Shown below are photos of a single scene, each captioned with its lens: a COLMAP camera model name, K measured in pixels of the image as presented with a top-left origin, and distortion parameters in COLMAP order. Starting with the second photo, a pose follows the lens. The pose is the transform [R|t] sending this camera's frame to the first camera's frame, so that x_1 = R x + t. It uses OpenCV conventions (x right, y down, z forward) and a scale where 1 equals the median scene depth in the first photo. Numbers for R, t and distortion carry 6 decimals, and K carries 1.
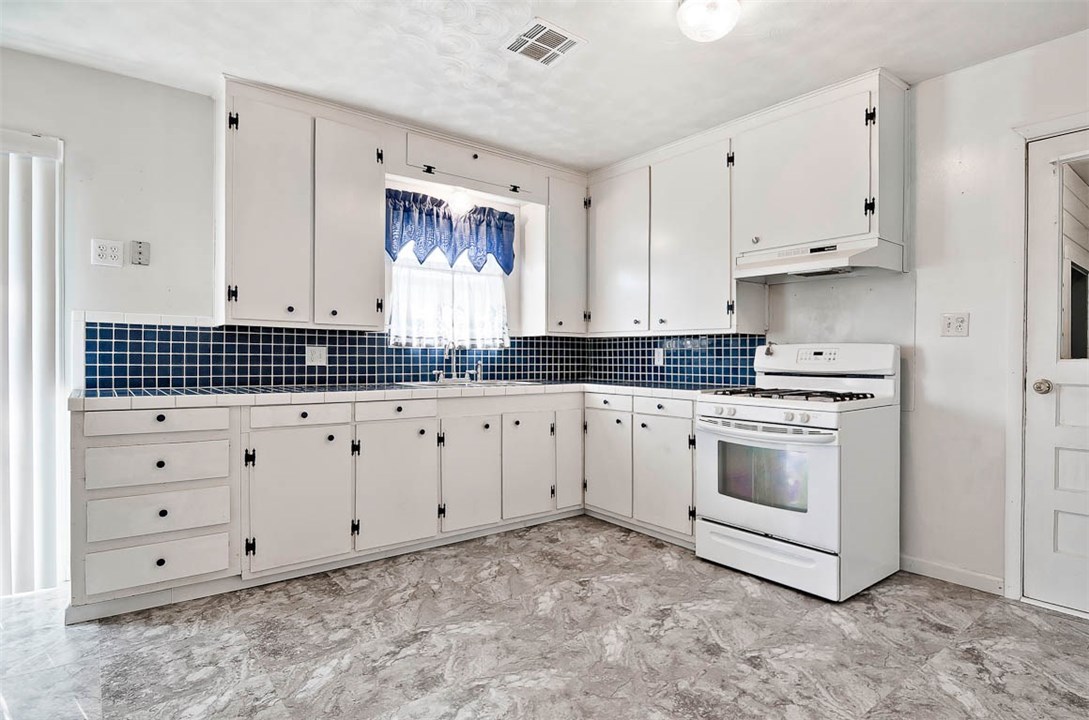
lens RADIAL K [[563.1, 0, 567.1], [0, 563.1, 356.4], [0, 0, 1]] dist [-0.004983, -0.001722]
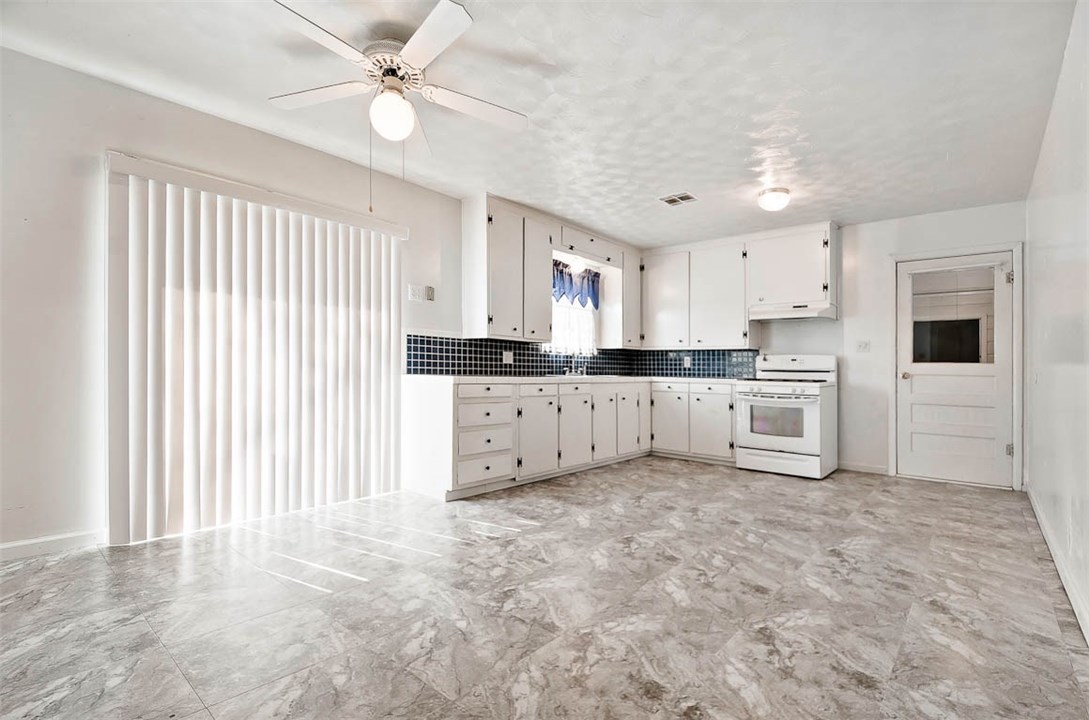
lens RADIAL K [[464.5, 0, 579.5], [0, 464.5, 359.6], [0, 0, 1]] dist [0.015301, 0.000540]
pose [[0.982779, 0.015114, 0.184167, -0.510721], [-0.012044, 0.999770, -0.017773, 0.027851], [-0.184393, 0.015249, 0.982734, -0.387537]]
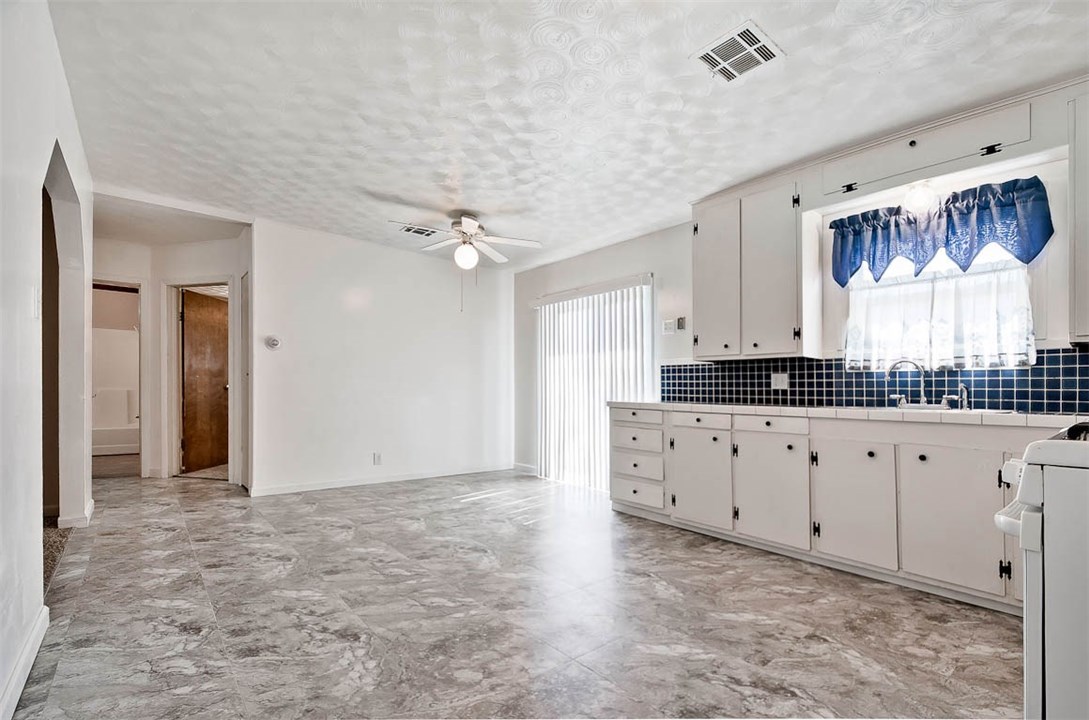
lens RADIAL K [[461.5, 0, 558.3], [0, 461.5, 396.5], [0, 0, 1]] dist [-0.000672, -0.000493]
pose [[0.064666, 0.001330, -0.997906, 0.561195], [-0.009975, 0.999950, 0.000686, 0.038403], [0.997857, 0.009910, 0.064676, 0.465022]]
